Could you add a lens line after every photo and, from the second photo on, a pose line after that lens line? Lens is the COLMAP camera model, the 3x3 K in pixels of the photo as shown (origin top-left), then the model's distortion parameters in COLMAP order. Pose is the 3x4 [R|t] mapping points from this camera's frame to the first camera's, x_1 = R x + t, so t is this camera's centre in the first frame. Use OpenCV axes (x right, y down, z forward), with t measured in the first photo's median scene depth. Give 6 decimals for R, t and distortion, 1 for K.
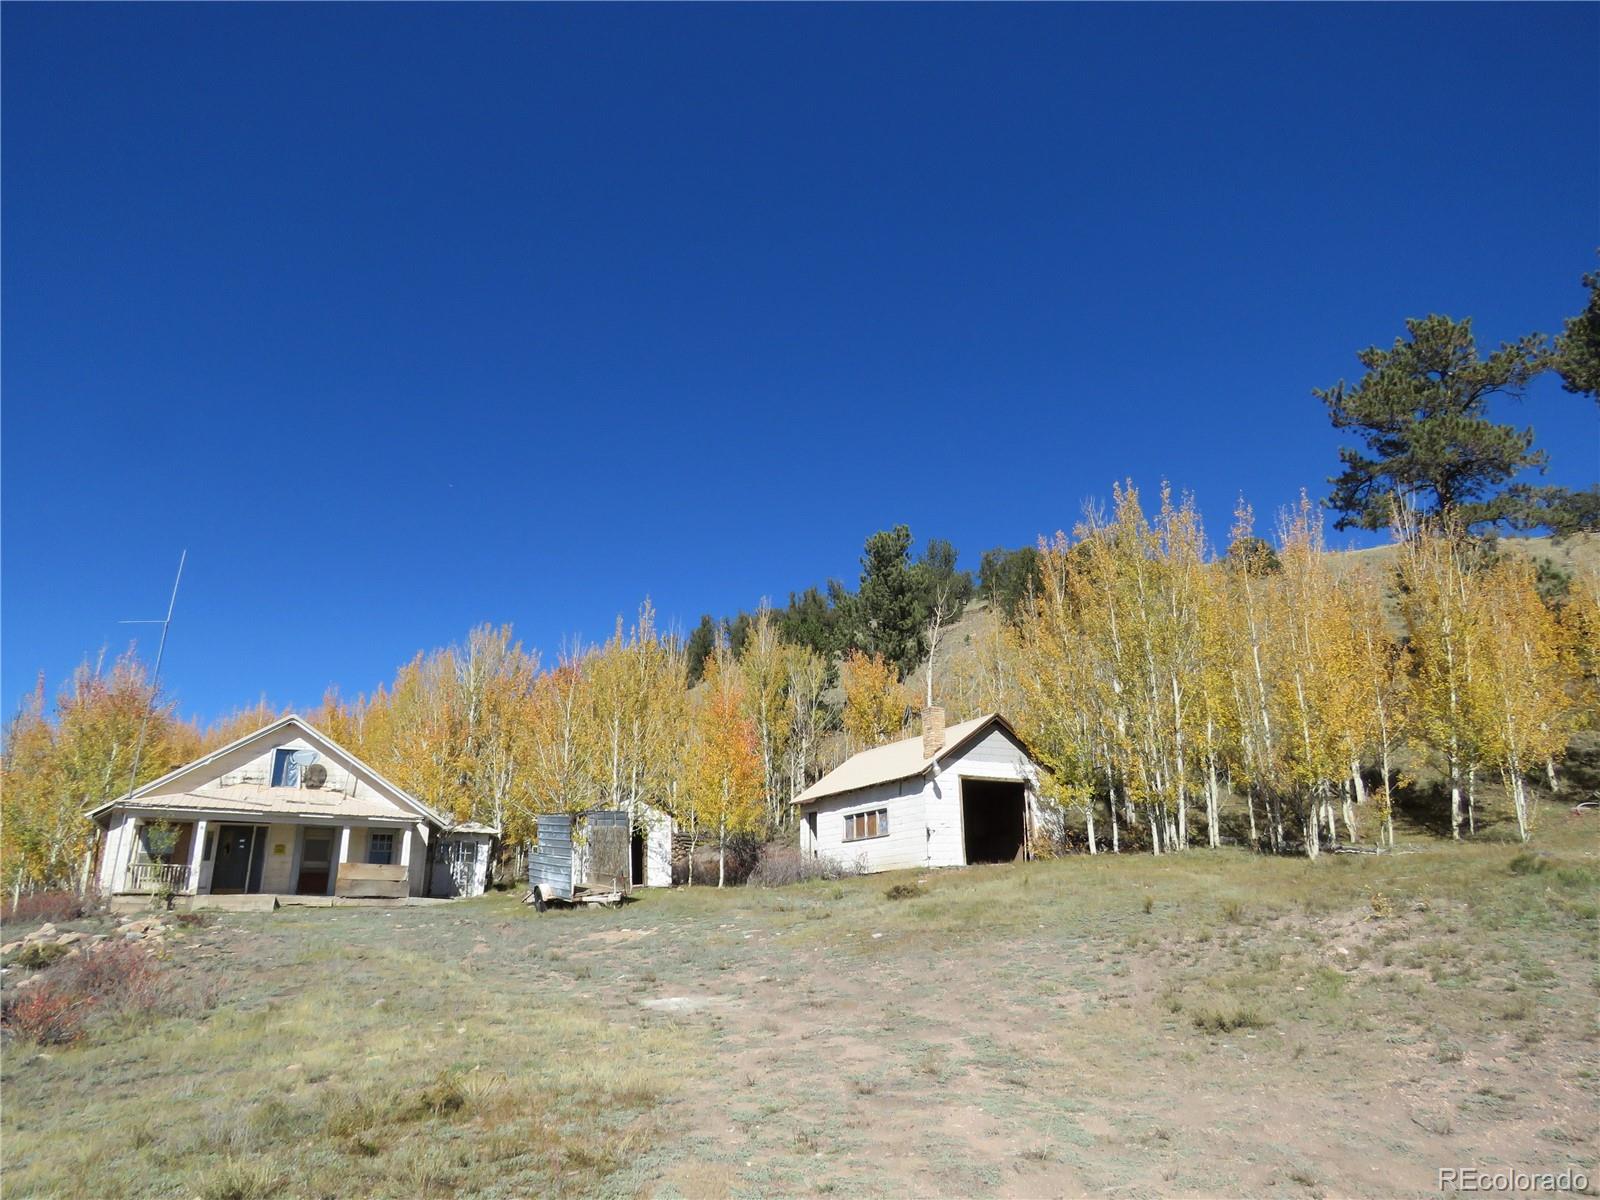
lens RADIAL K [[996.0, 0, 802.7], [0, 996.0, 609.3], [0, 0, 1]] dist [-0.018626, 0.000639]
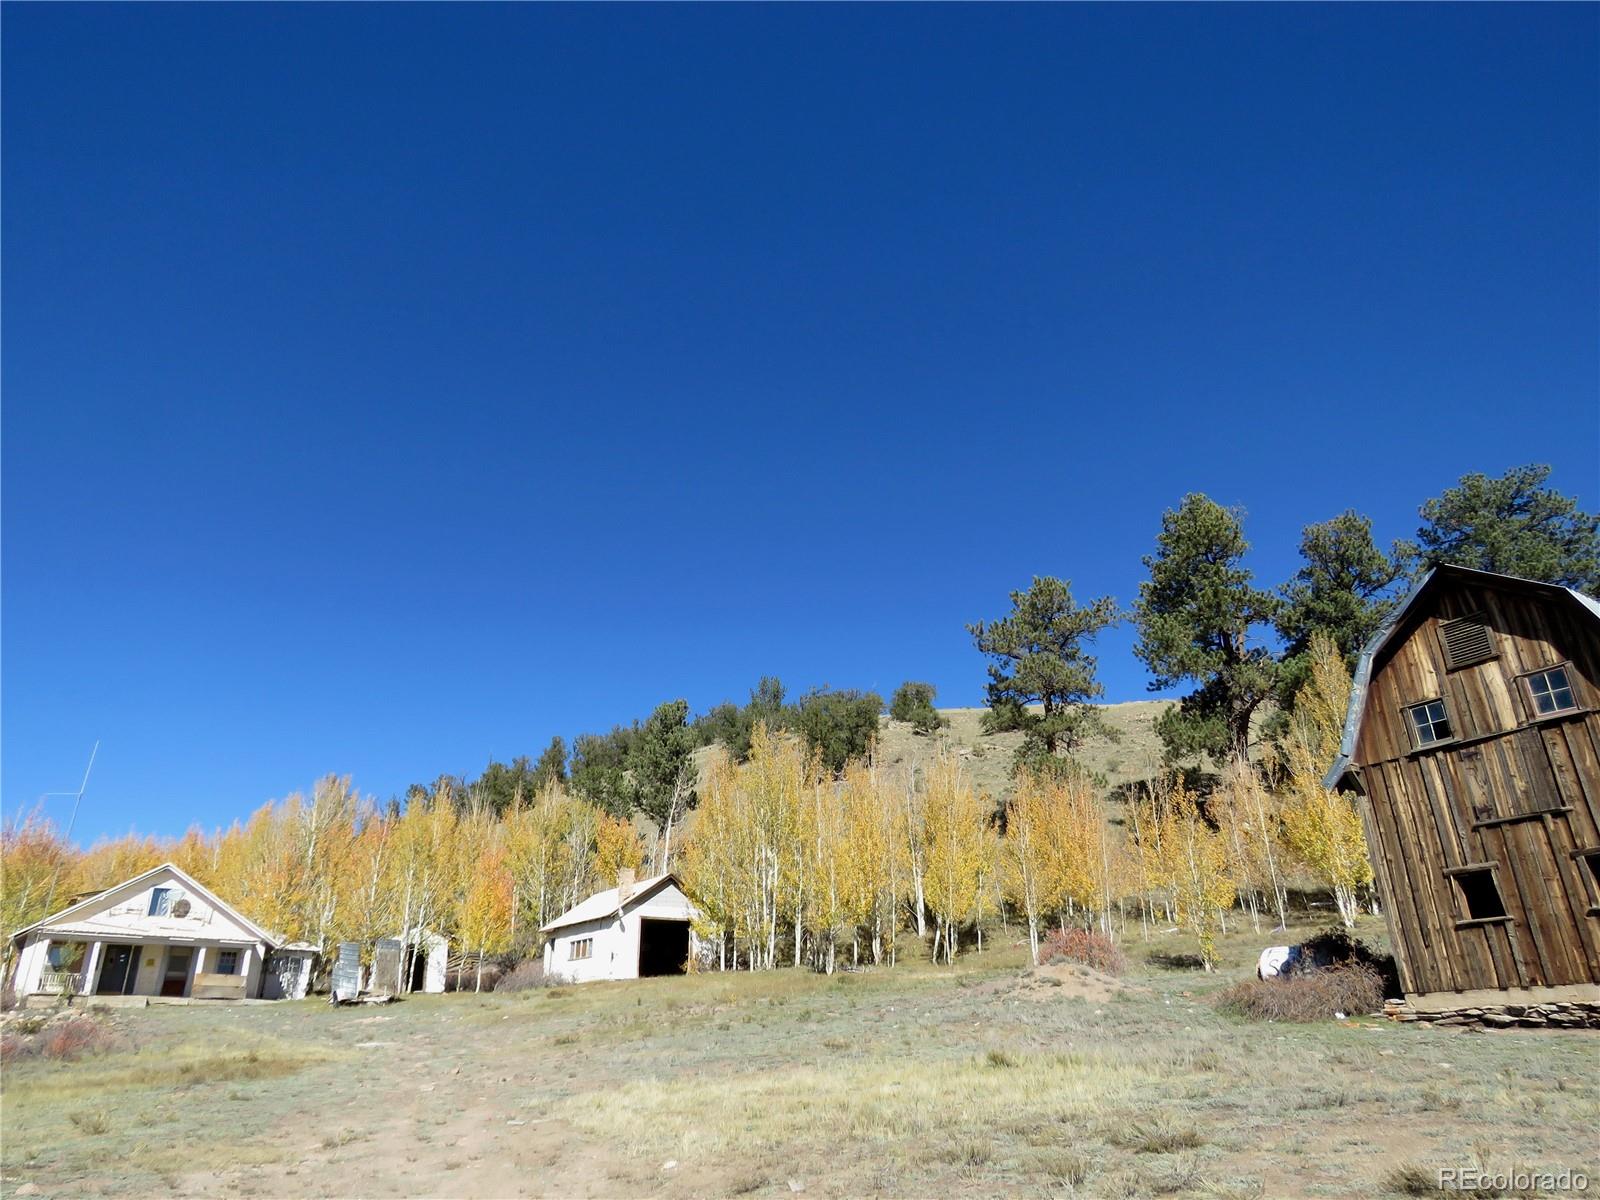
lens RADIAL K [[996.0, 0, 802.7], [0, 996.0, 609.3], [0, 0, 1]] dist [-0.018626, 0.000639]
pose [[0.993182, 0.043457, 0.108168, 0.207116], [-0.032379, 0.994243, -0.102143, -0.137947], [-0.111984, 0.097944, 0.988871, -0.514430]]
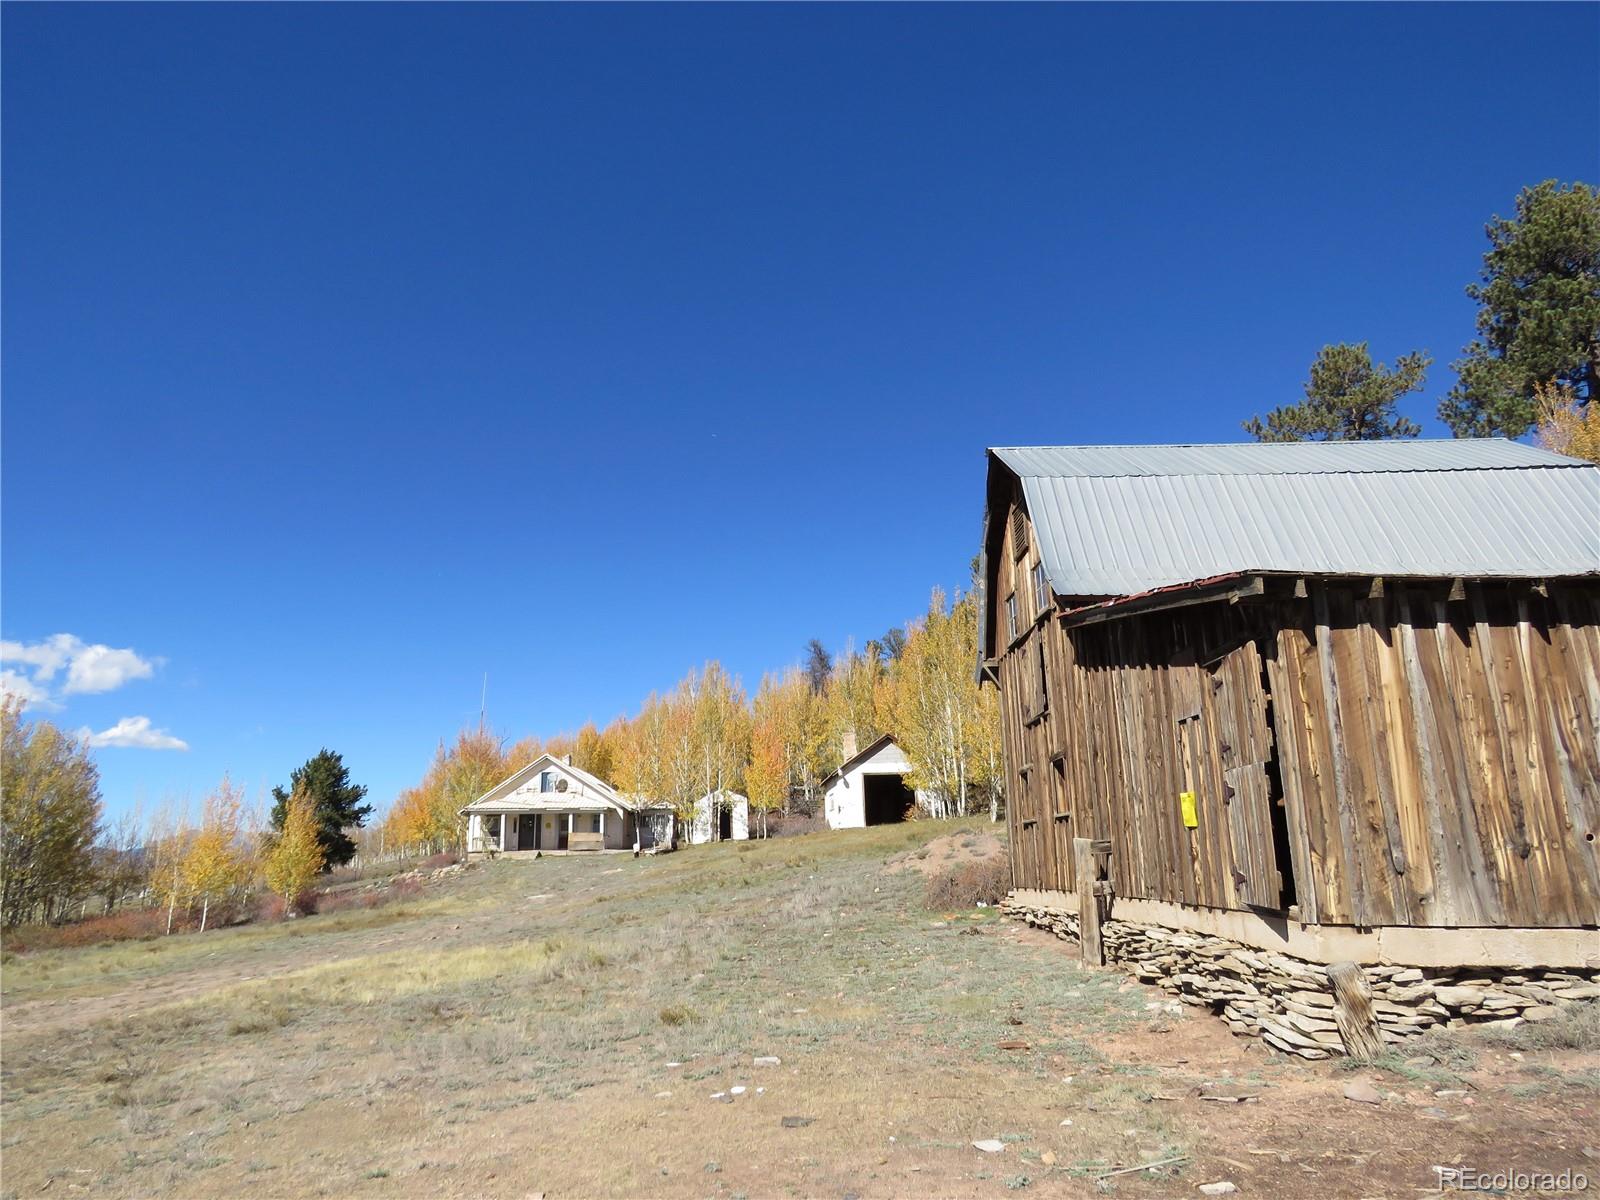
lens RADIAL K [[996.0, 0, 802.7], [0, 996.0, 609.3], [0, 0, 1]] dist [-0.018626, 0.000639]
pose [[0.910018, -0.111424, -0.399315, 0.721191], [0.139330, 0.989378, 0.041451, -0.177974], [0.390455, -0.093358, 0.915876, -0.511957]]
